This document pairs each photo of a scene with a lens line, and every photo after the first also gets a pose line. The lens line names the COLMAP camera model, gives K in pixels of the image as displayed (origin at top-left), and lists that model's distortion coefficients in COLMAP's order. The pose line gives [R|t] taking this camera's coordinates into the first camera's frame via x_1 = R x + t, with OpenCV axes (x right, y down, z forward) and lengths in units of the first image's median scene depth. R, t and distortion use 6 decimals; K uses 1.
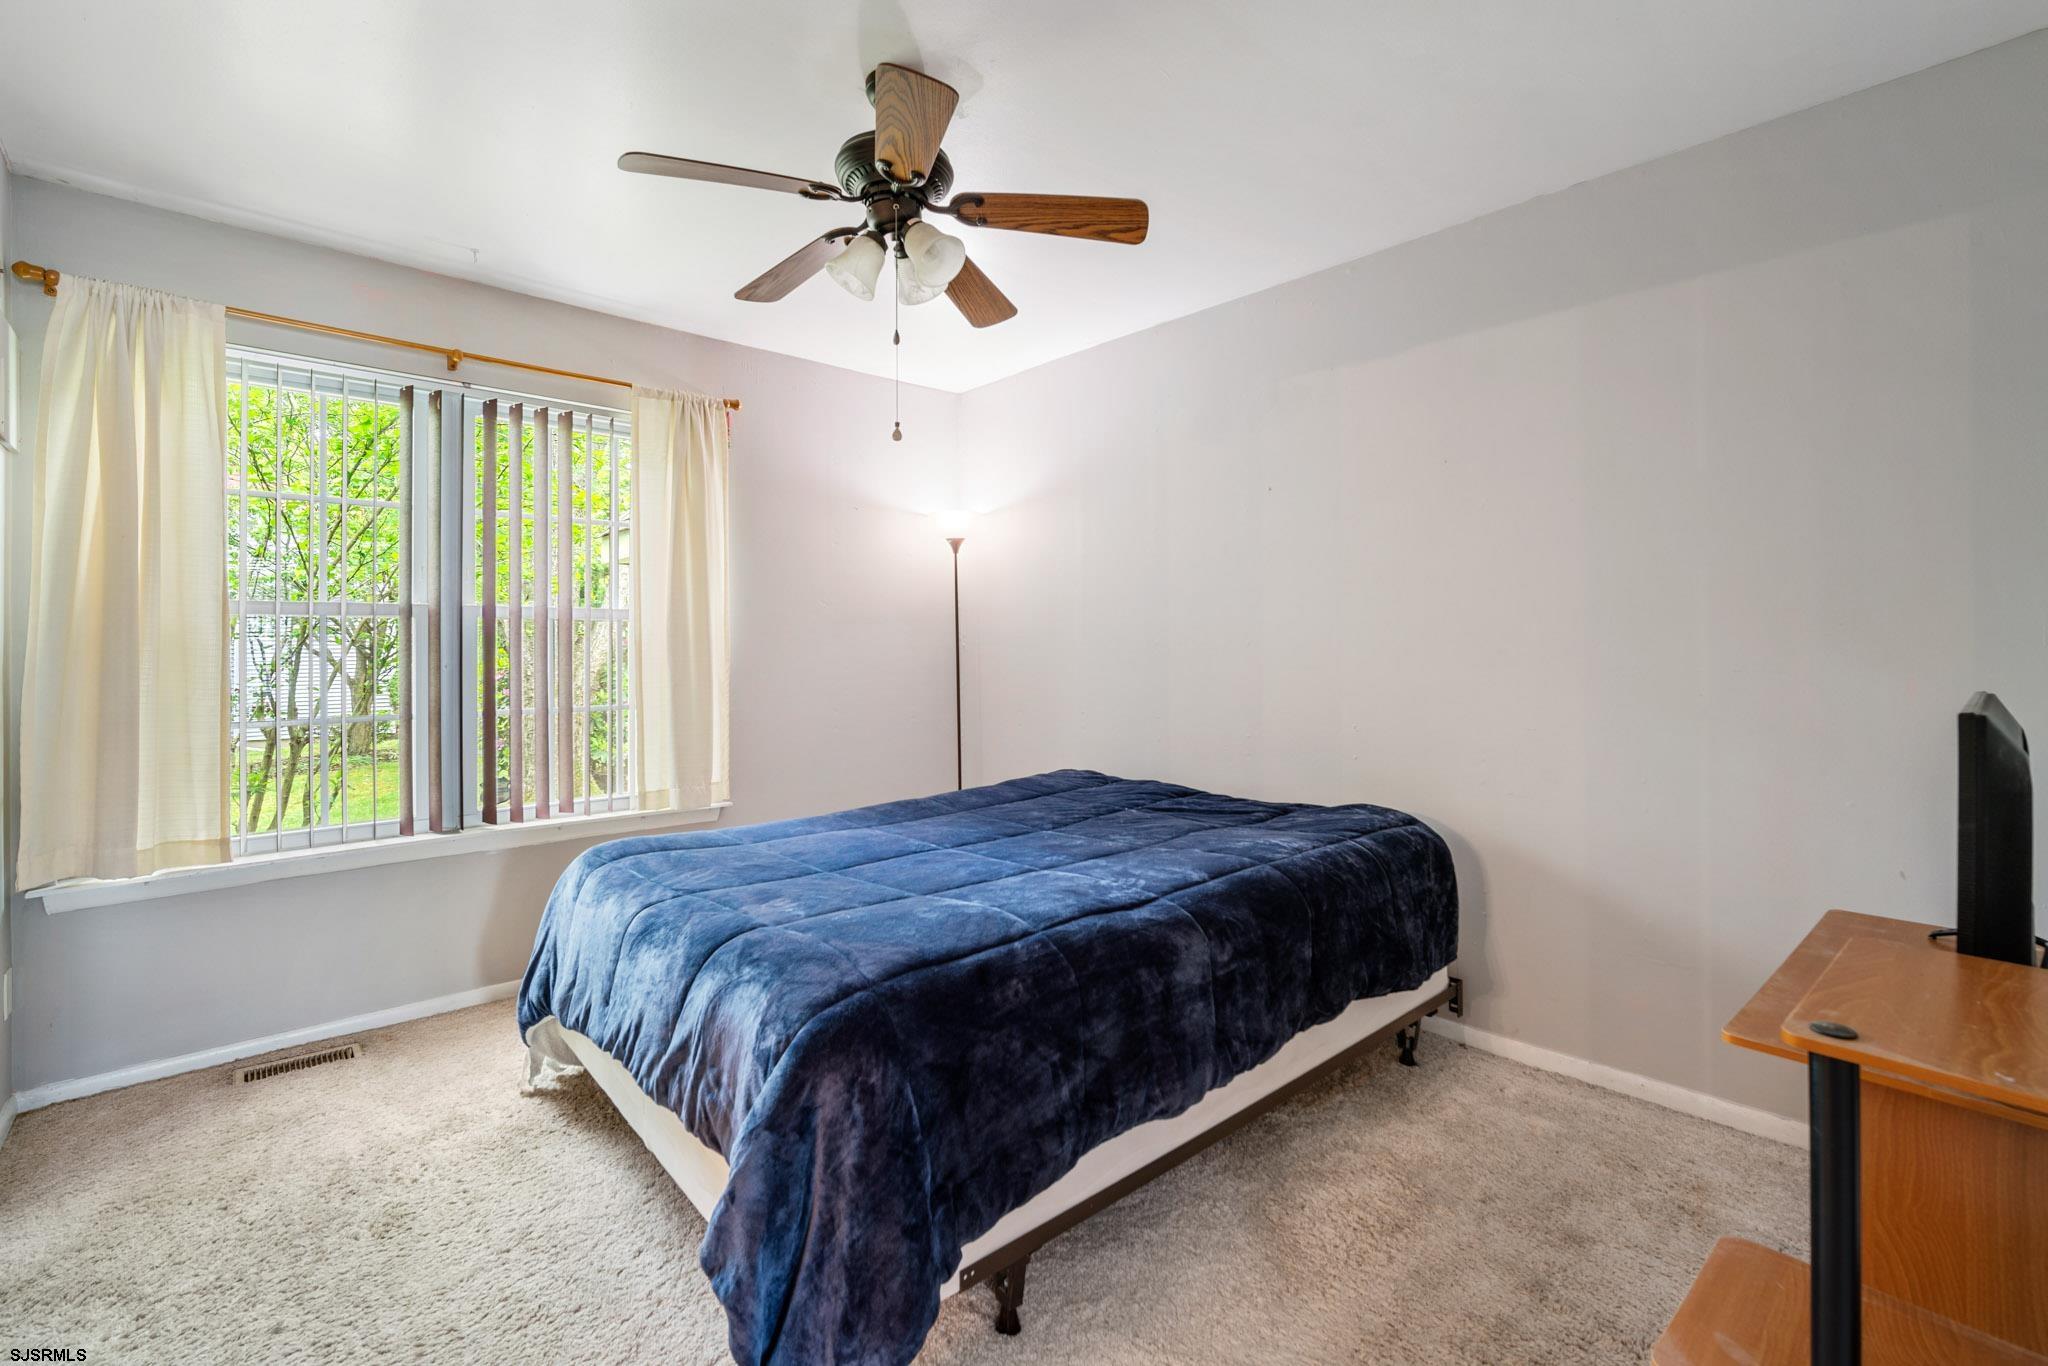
lens RADIAL K [[894.2, 0, 1055.1], [0, 894.2, 679.4], [0, 0, 1]] dist [-0.010006, 0.003197]
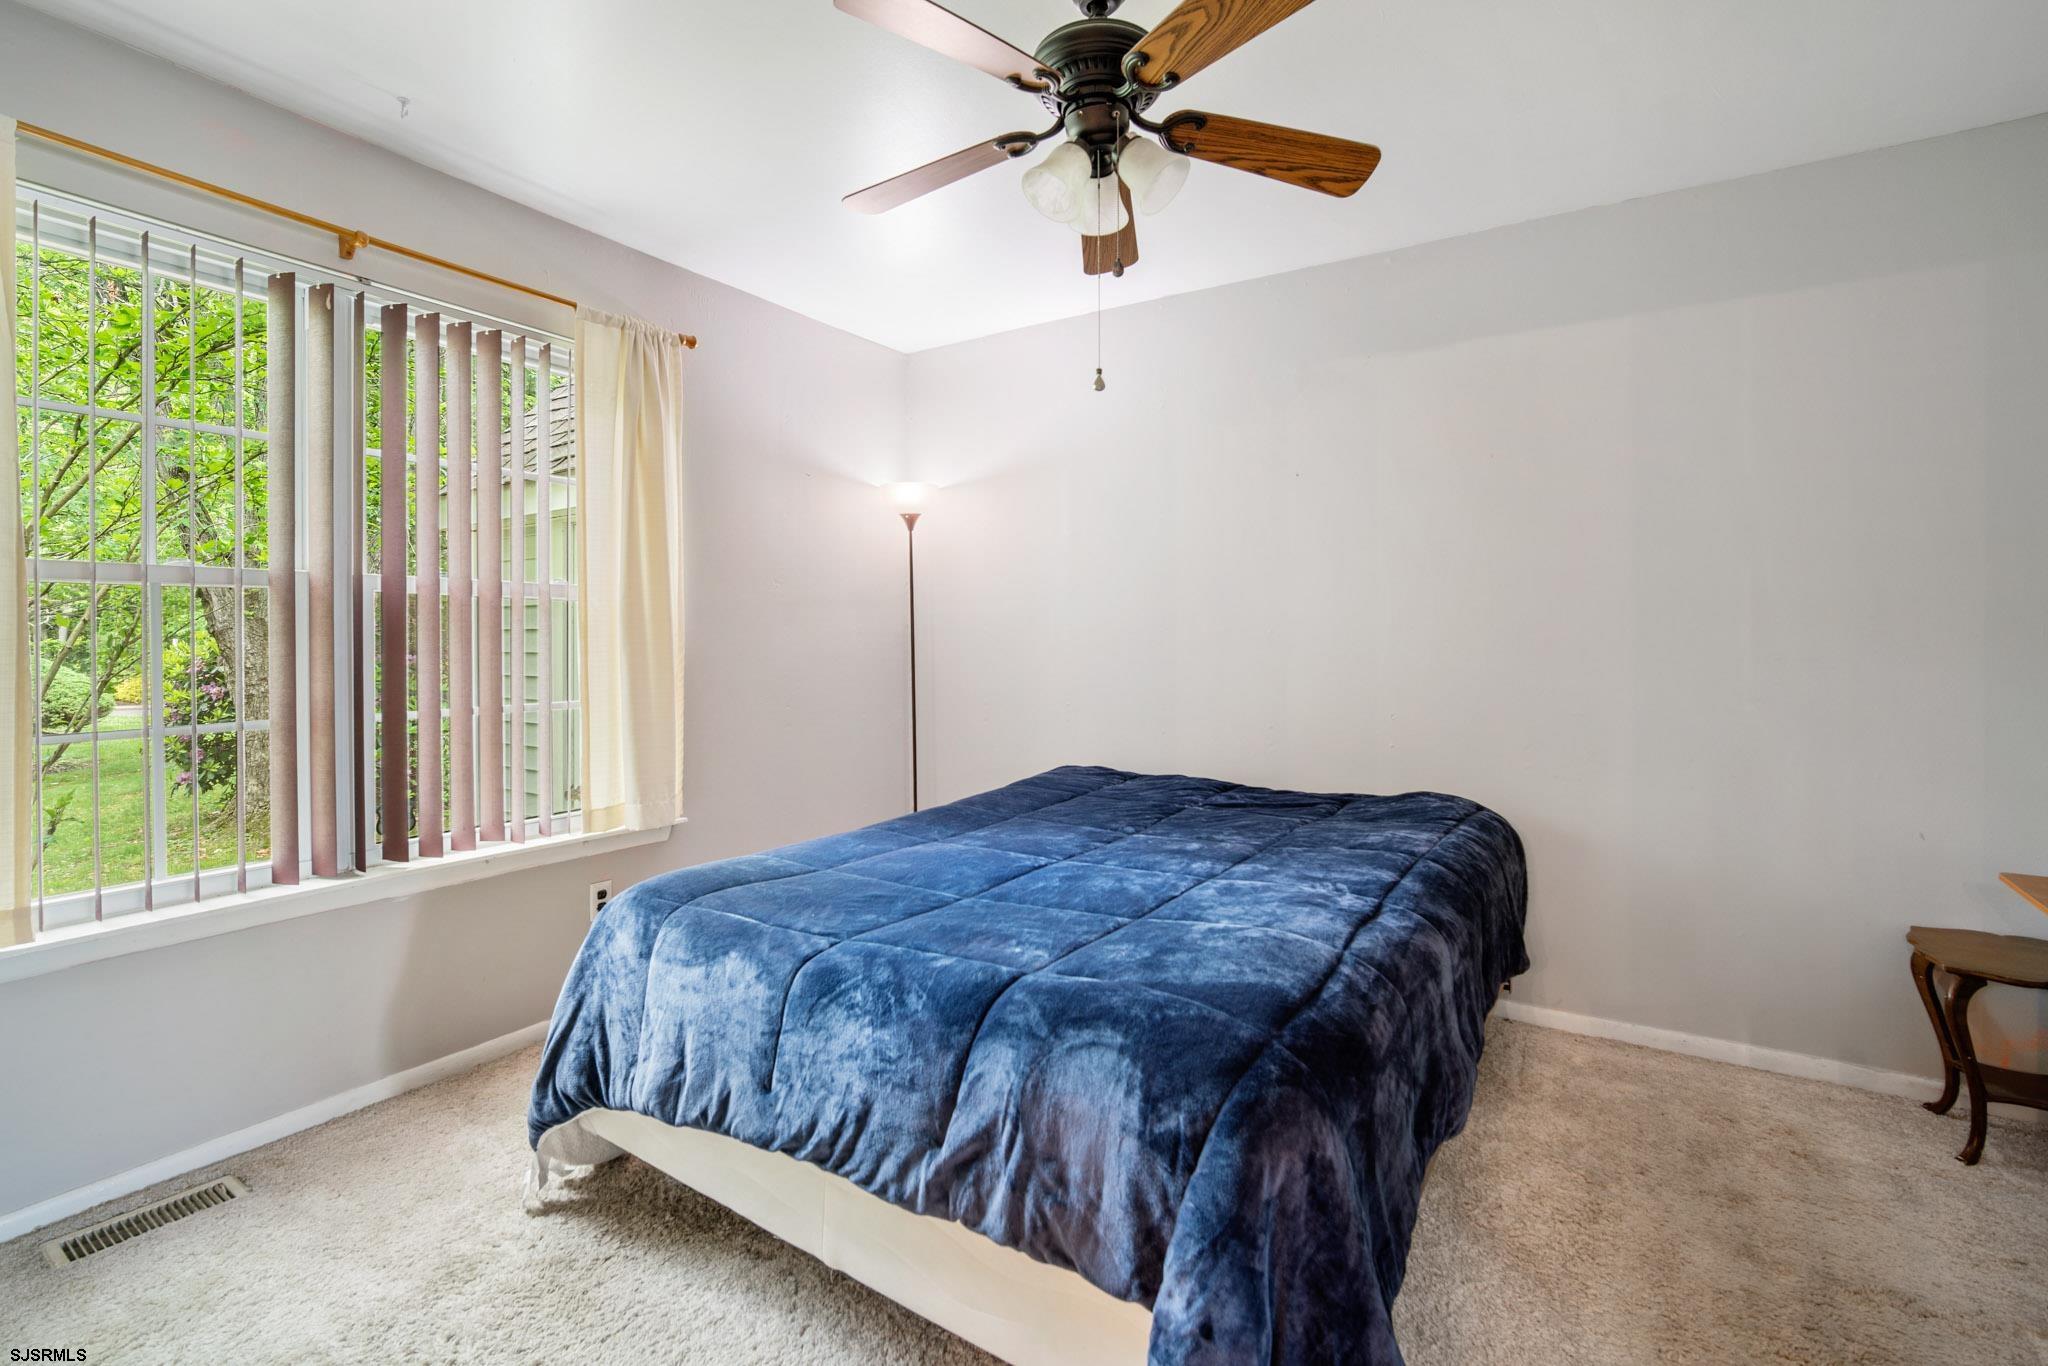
lens RADIAL K [[894.2, 0, 1019.5], [0, 894.2, 676.9], [0, 0, 1]] dist [-0.010006, 0.003197]
pose [[0.966681, -0.006015, 0.255914, -0.380622], [0.003956, 0.999956, 0.008560, -0.000499], [-0.255955, -0.007262, 0.966662, 0.154096]]
